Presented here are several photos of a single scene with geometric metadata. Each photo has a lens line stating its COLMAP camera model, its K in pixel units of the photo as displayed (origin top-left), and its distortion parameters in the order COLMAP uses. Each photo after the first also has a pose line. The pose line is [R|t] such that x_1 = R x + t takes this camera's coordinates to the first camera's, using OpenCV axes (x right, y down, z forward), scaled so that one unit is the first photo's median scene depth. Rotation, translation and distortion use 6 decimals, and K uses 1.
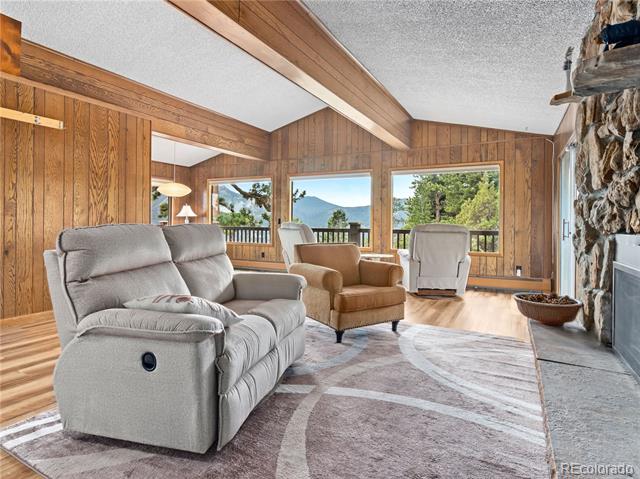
lens RADIAL K [[370.5, 0, 315.6], [0, 370.5, 226.3], [0, 0, 1]] dist [-0.021348, 0.000099]
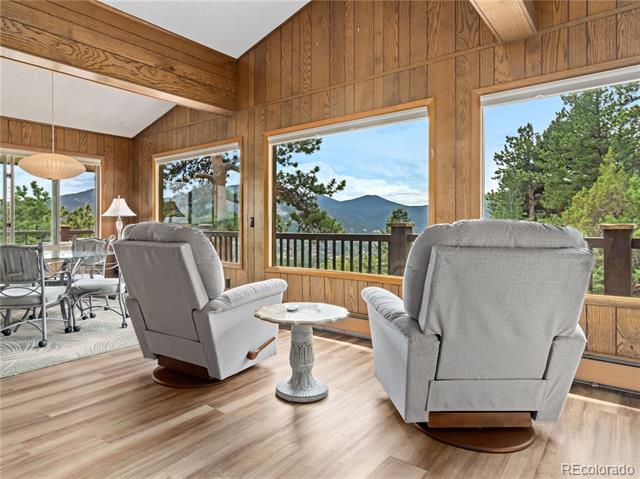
lens RADIAL K [[410.6, 0, 290.4], [0, 410.6, 229.2], [0, 0, 1]] dist [-0.003773, -0.005348]
pose [[0.979189, -0.006809, -0.202838, 0.062032], [0.007308, 0.999972, 0.001715, -0.003516], [0.202821, -0.003161, 0.979211, 0.352559]]
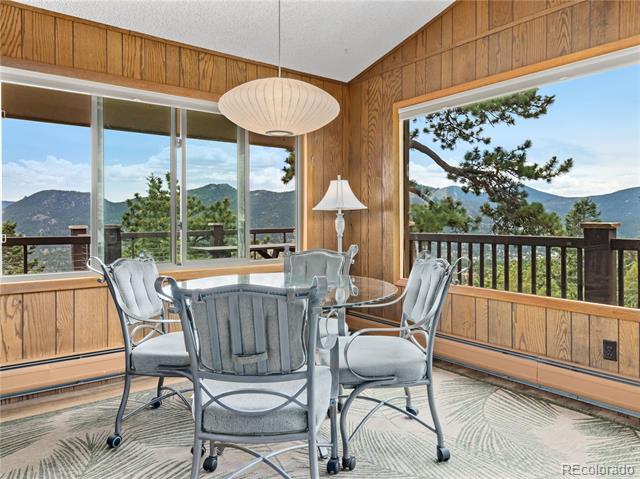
lens RADIAL K [[461.4, 0, 310.9], [0, 461.4, 226.4], [0, 0, 1]] dist [-0.011156, -0.001179]
pose [[0.903610, -0.005795, -0.428316, -0.163047], [0.006968, 0.999975, 0.001171, -0.010083], [0.428298, -0.004043, 0.903628, 0.523242]]
